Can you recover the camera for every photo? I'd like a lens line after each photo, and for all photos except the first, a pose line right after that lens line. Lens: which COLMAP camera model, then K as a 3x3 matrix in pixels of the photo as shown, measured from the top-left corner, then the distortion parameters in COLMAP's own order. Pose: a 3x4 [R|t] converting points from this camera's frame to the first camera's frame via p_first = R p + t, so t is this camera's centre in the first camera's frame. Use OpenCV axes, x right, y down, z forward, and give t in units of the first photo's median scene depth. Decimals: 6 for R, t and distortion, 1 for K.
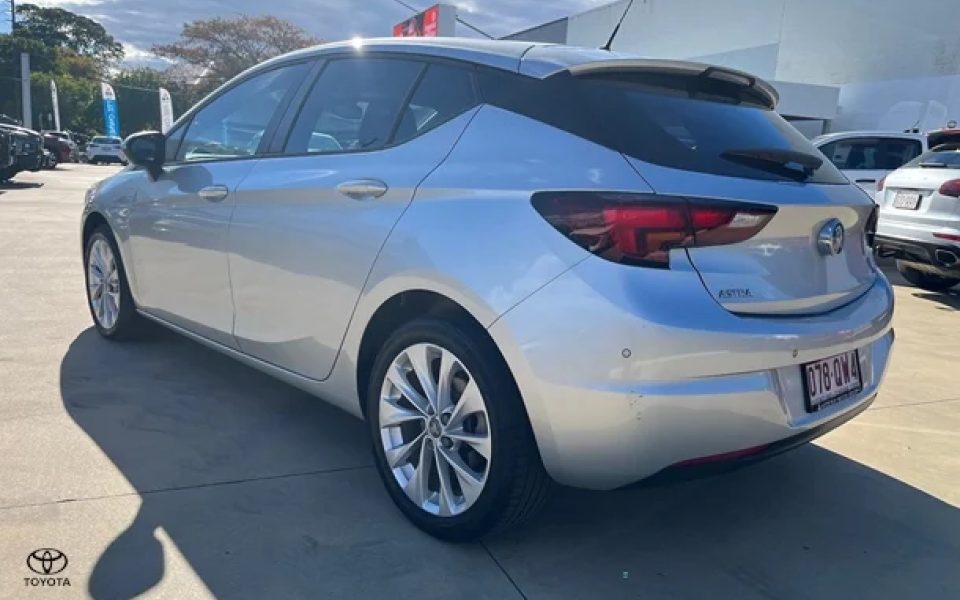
lens RADIAL K [[783.2, 0, 480.0], [0, 783.2, 300.0], [0, 0, 1]] dist [0.009540, 0.004468]
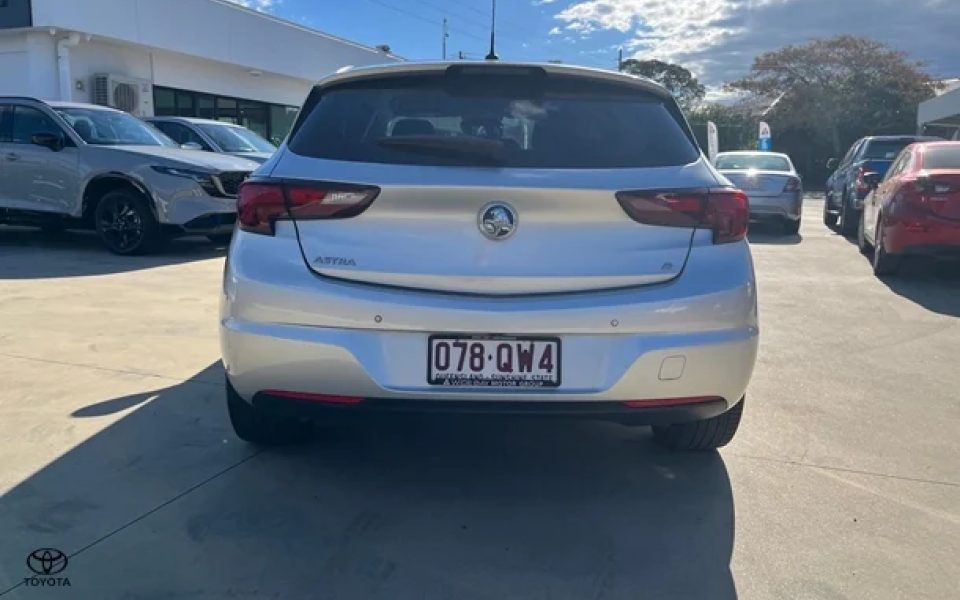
lens RADIAL K [[783.2, 0, 480.0], [0, 783.2, 300.0], [0, 0, 1]] dist [0.009540, 0.004468]
pose [[0.700349, 0.069449, -0.710414, 0.128185], [-0.098208, 0.995166, 0.000469, 0.002743], [0.707012, 0.069439, 0.703784, 0.033243]]
